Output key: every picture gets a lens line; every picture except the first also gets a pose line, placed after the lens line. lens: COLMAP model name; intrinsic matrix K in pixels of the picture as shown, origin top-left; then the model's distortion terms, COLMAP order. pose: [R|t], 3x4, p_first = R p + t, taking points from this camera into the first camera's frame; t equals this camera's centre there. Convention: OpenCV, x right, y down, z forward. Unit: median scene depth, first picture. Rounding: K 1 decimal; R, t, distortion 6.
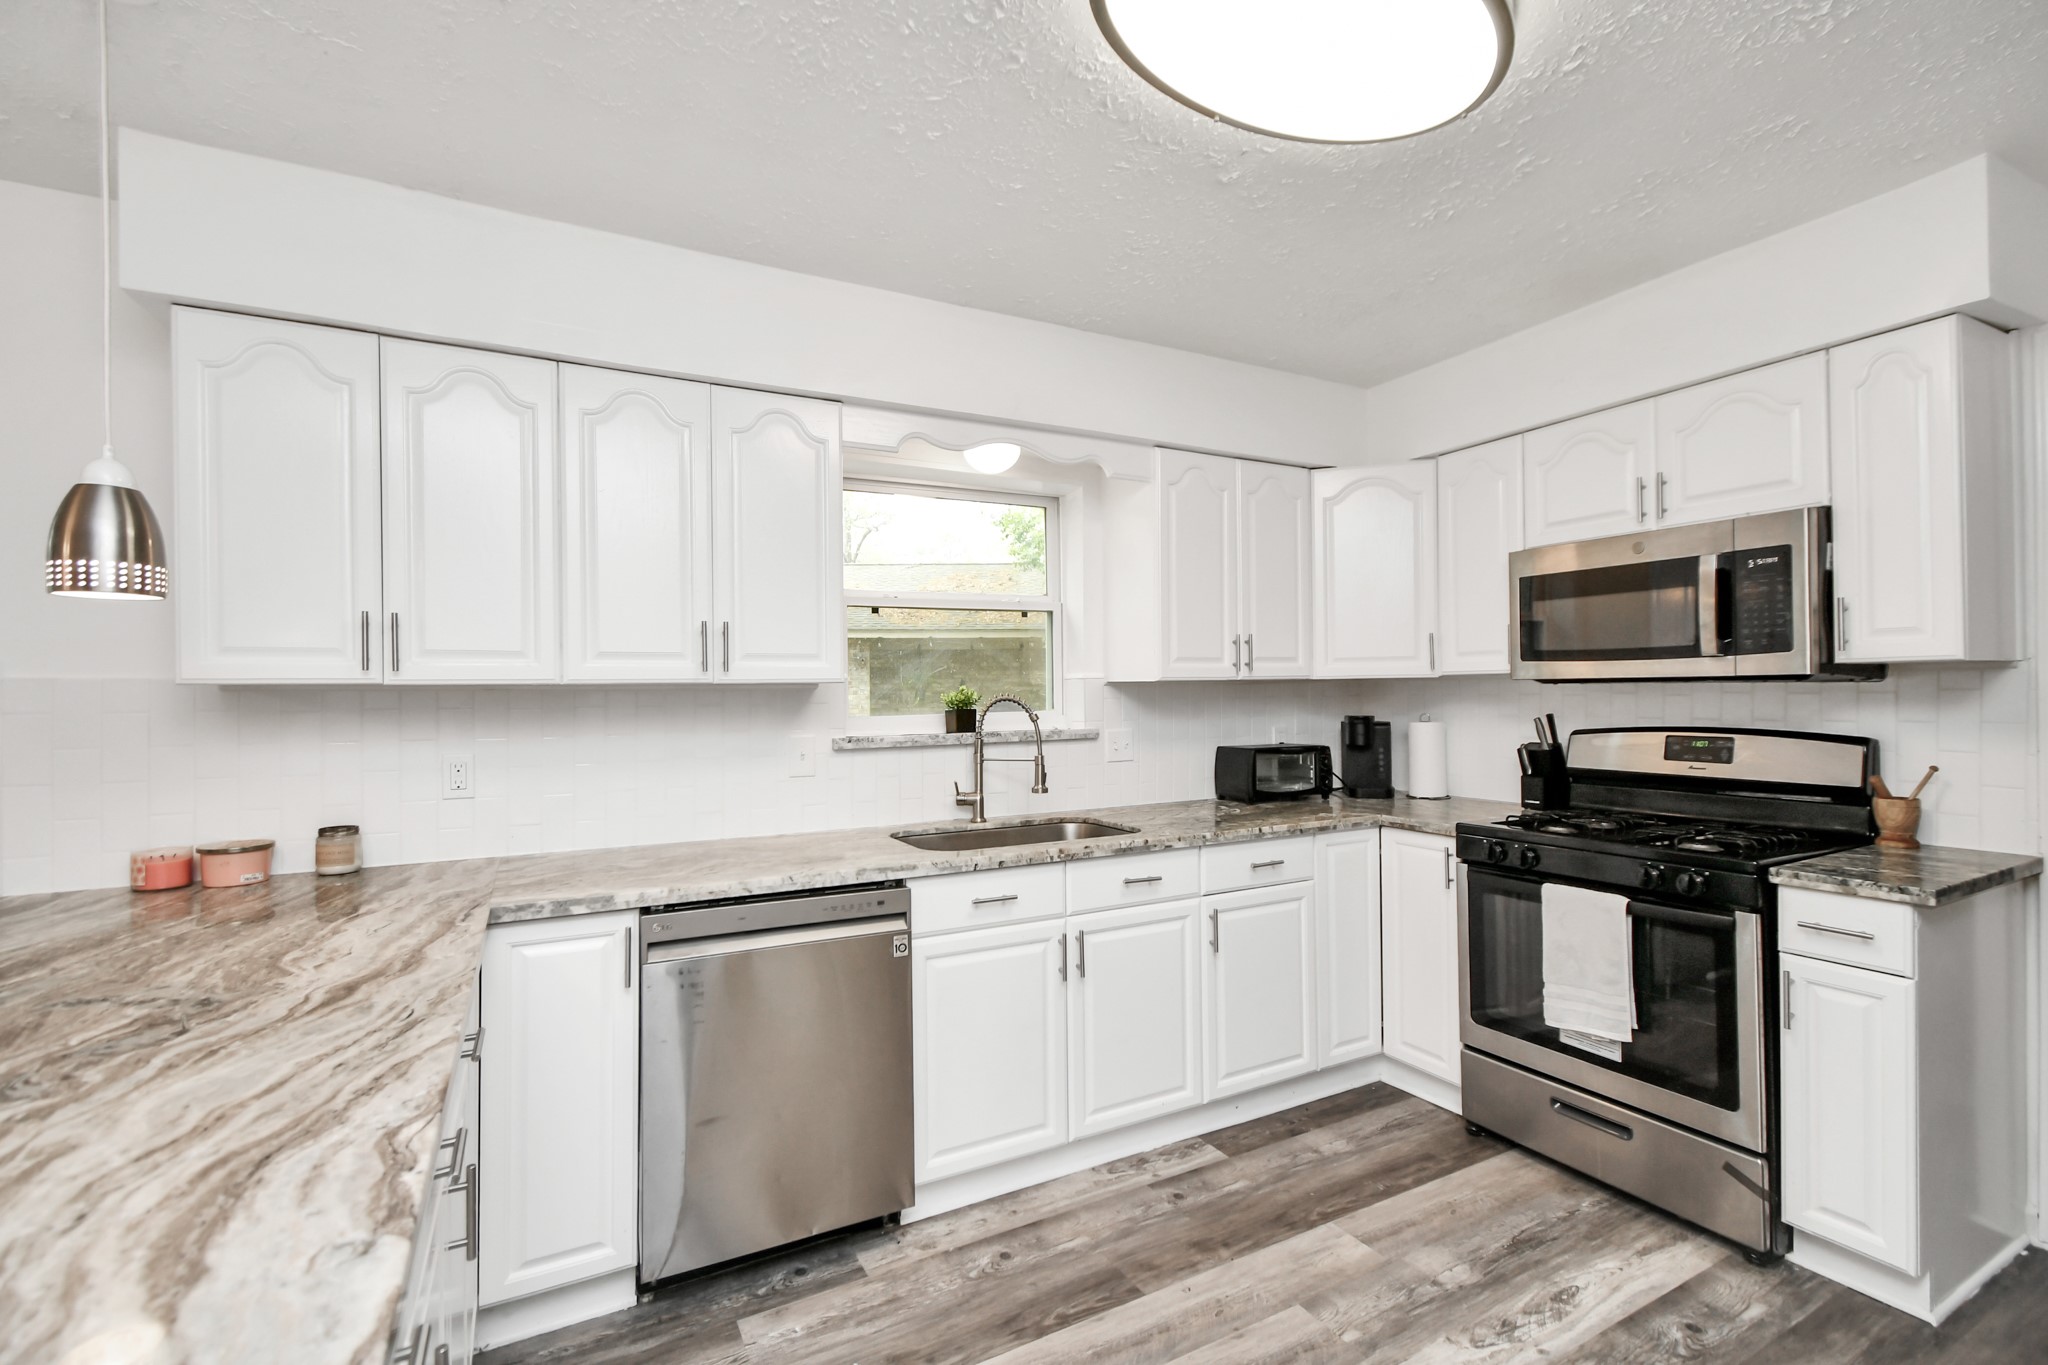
lens RADIAL K [[883.4, 0, 1026.9], [0, 883.4, 682.9], [0, 0, 1]] dist [-0.010147, -0.000439]
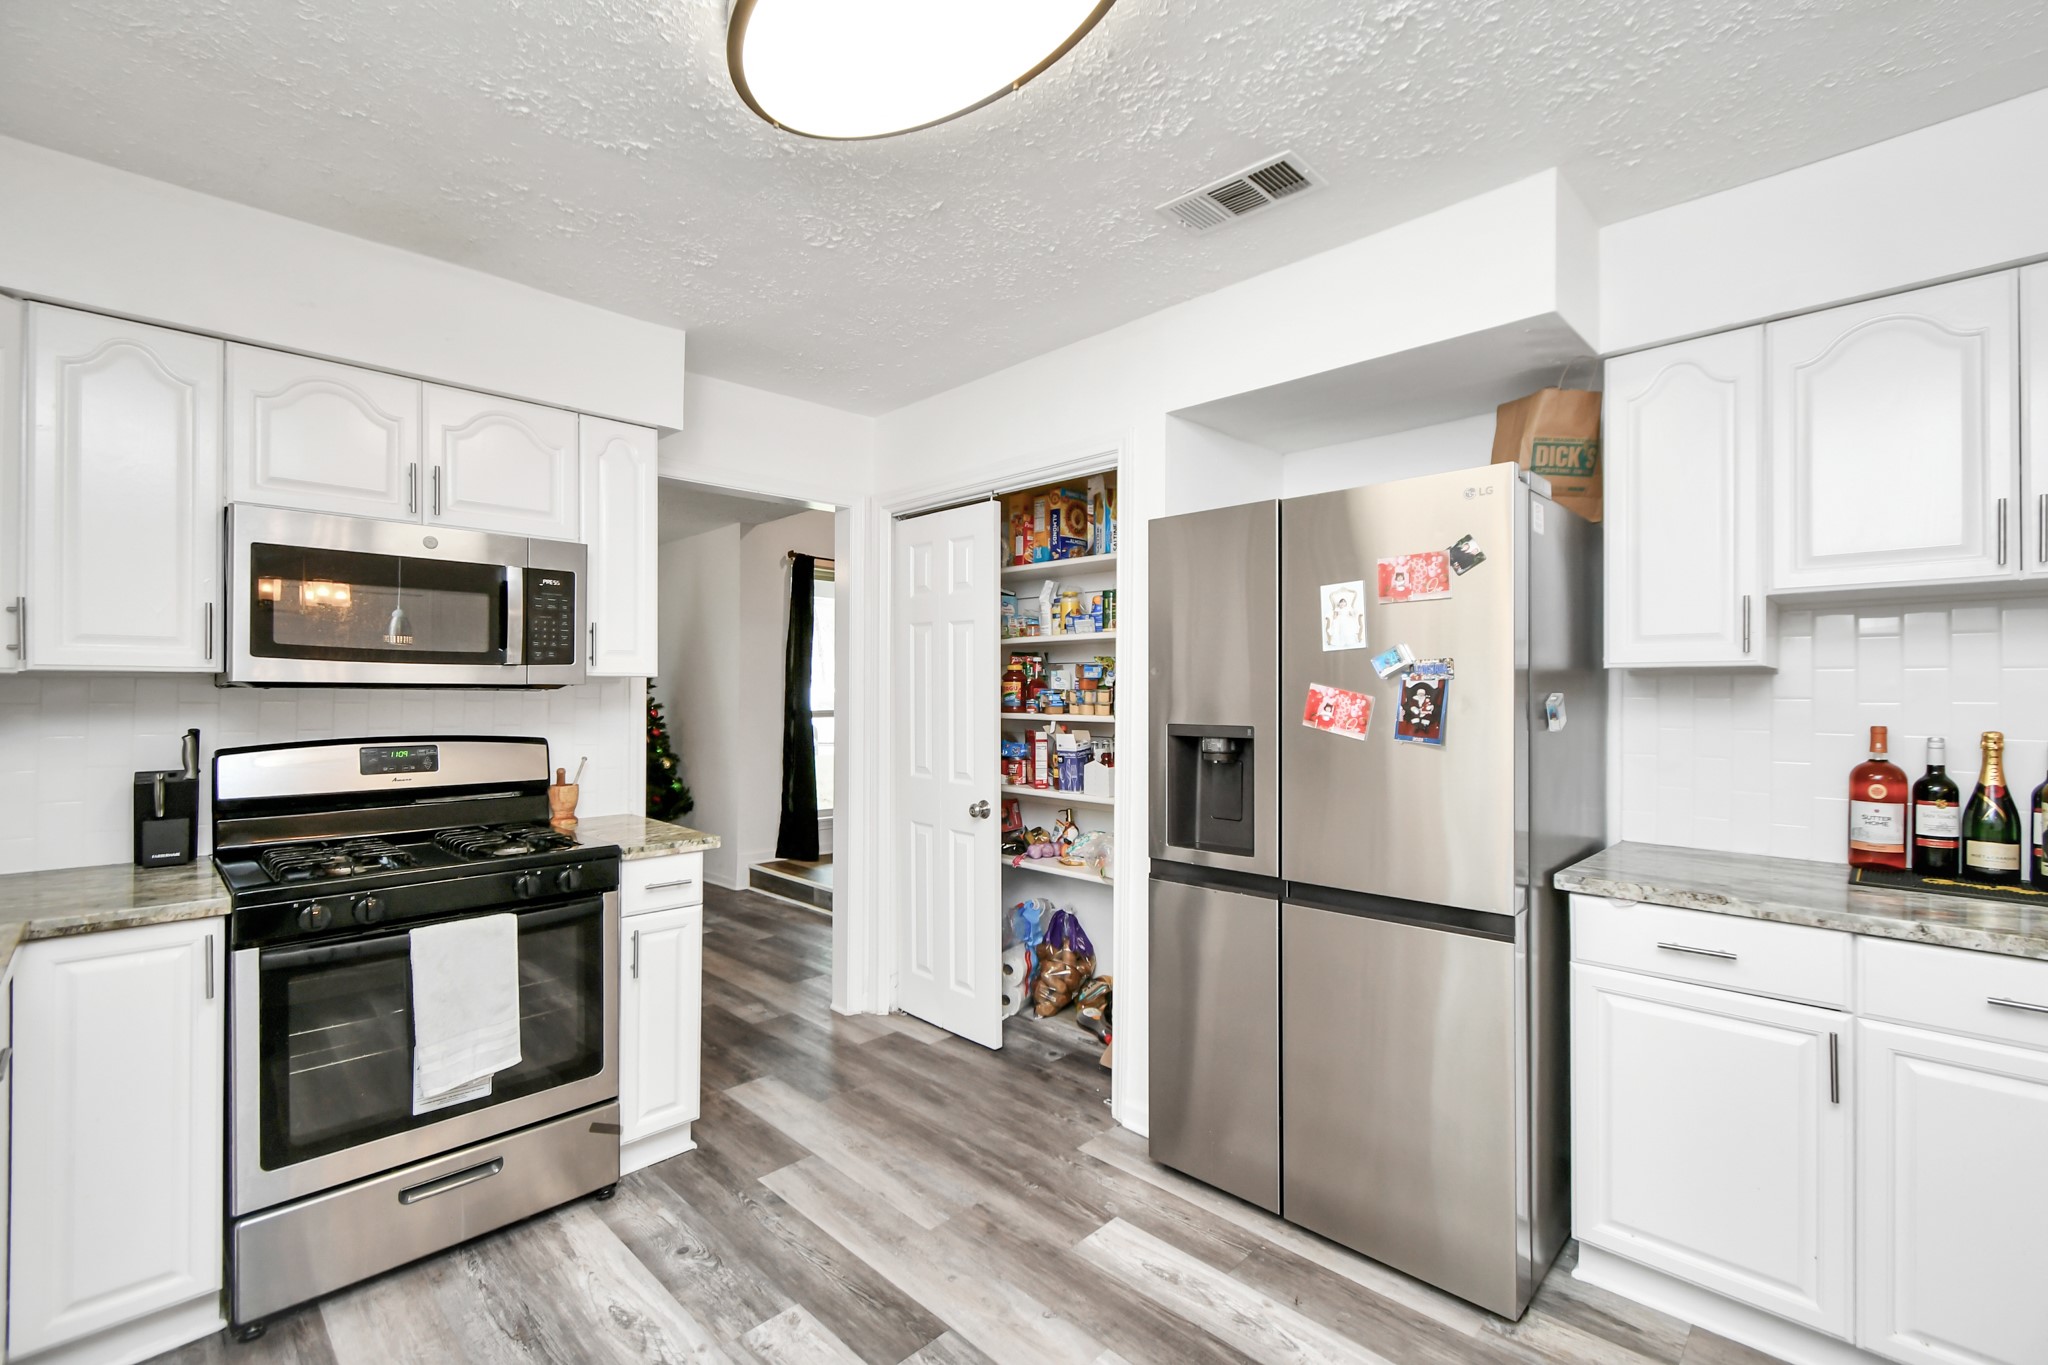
lens RADIAL K [[883.4, 0, 1013.6], [0, 883.4, 684.9], [0, 0, 1]] dist [-0.010147, -0.000439]
pose [[-0.294592, 0.019640, 0.955421, -0.374071], [-0.010813, 0.999656, -0.023883, 0.011313], [-0.955562, -0.017367, -0.294278, 0.717164]]
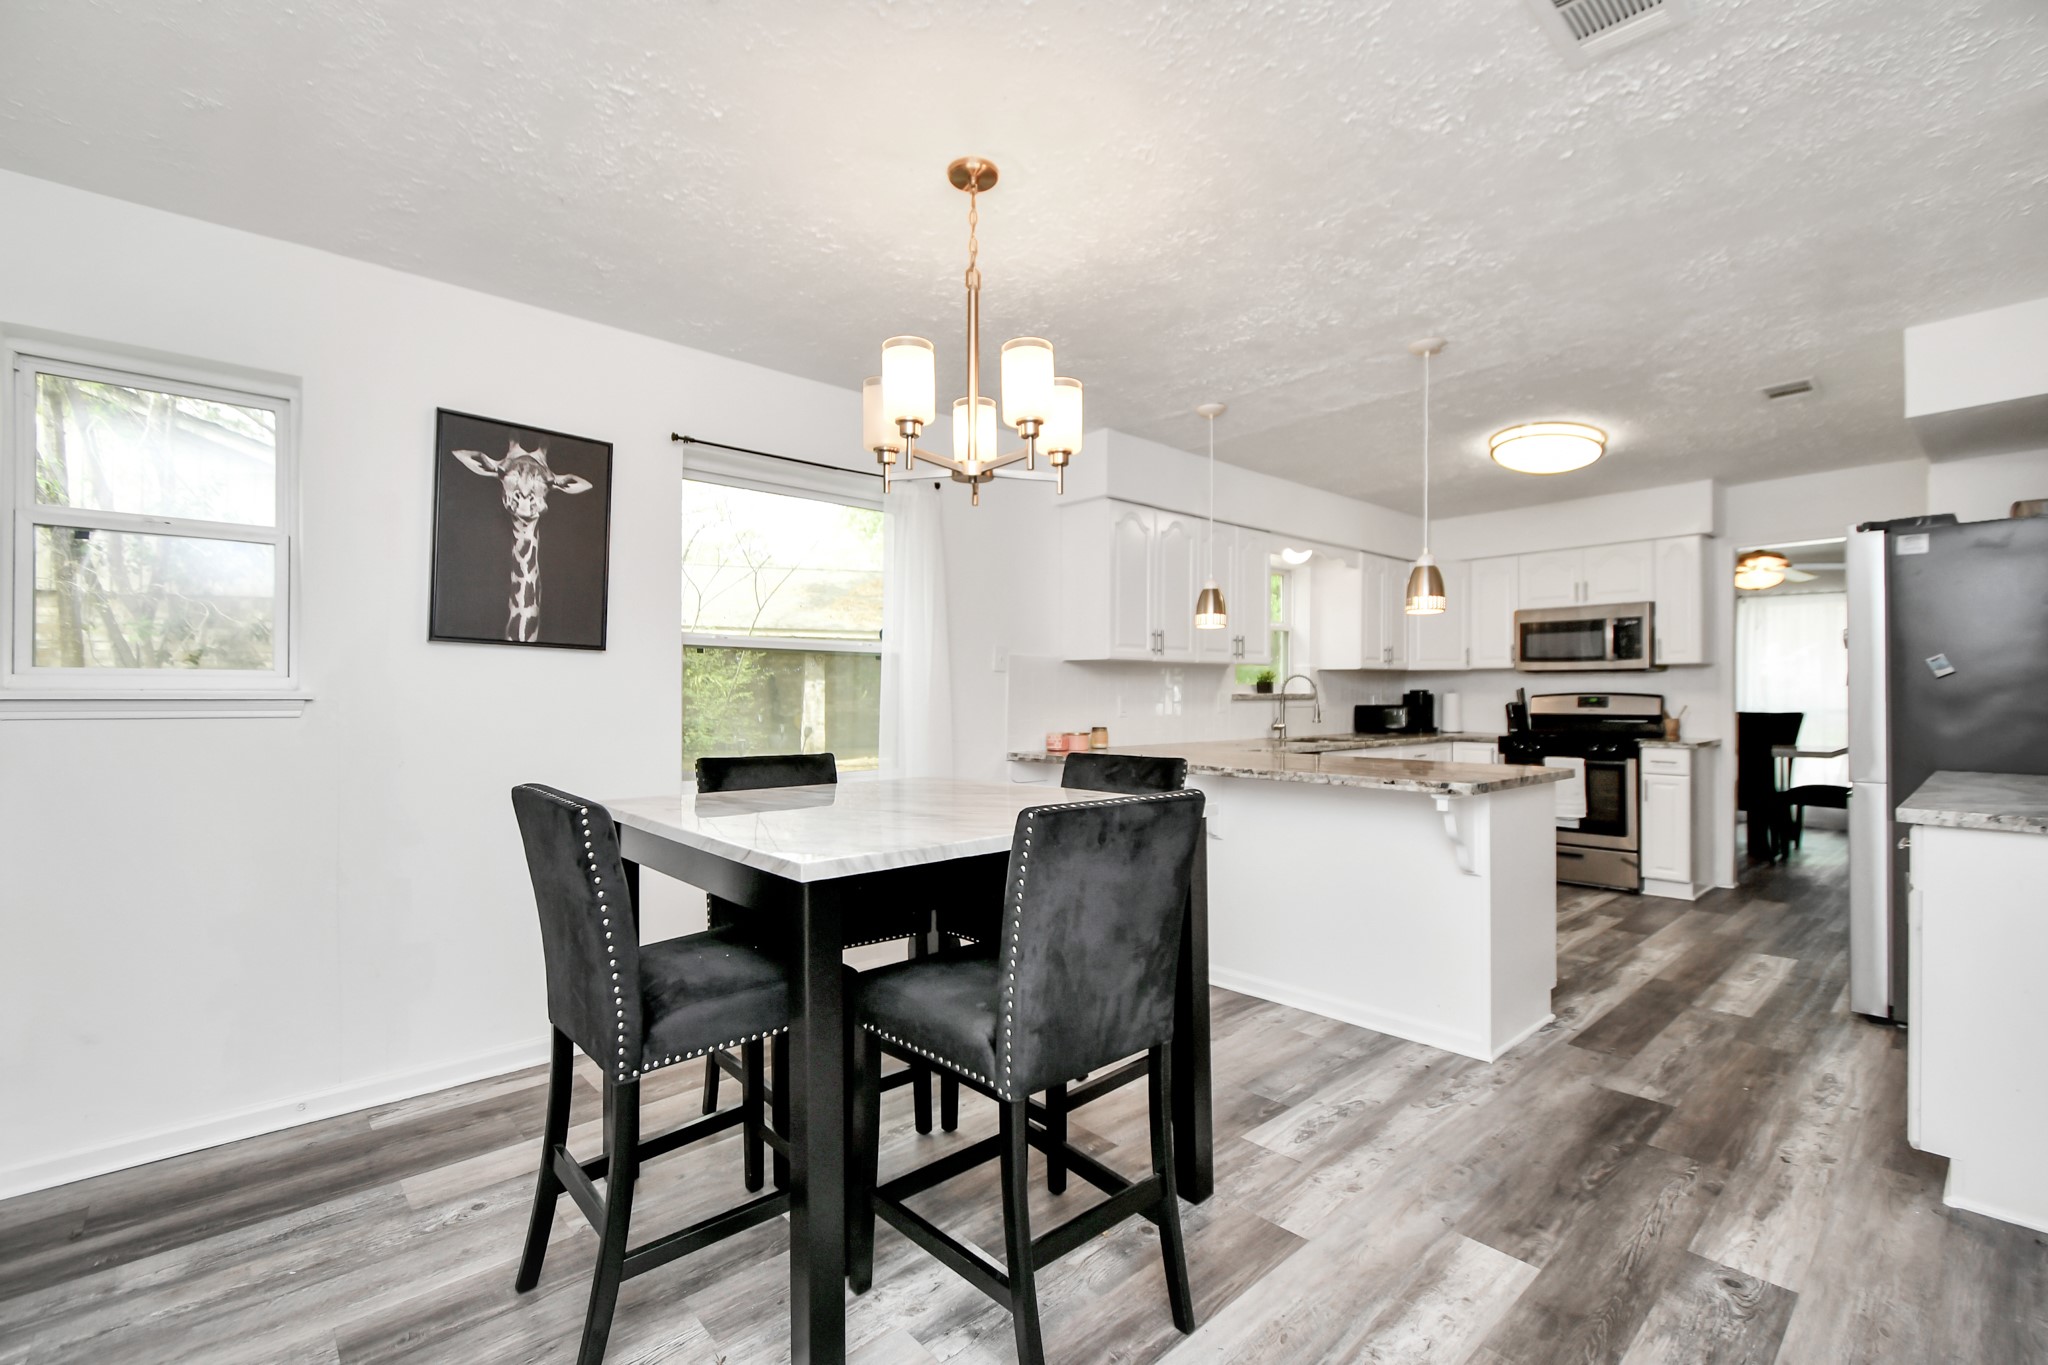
lens RADIAL K [[883.4, 0, 1013.3], [0, 883.4, 688.2], [0, 0, 1]] dist [-0.010147, -0.000439]
pose [[0.974080, 0.011216, 0.225927, -1.334089], [-0.011970, 0.999926, 0.001969, 0.059245], [-0.225889, -0.004623, 0.974142, -0.966726]]
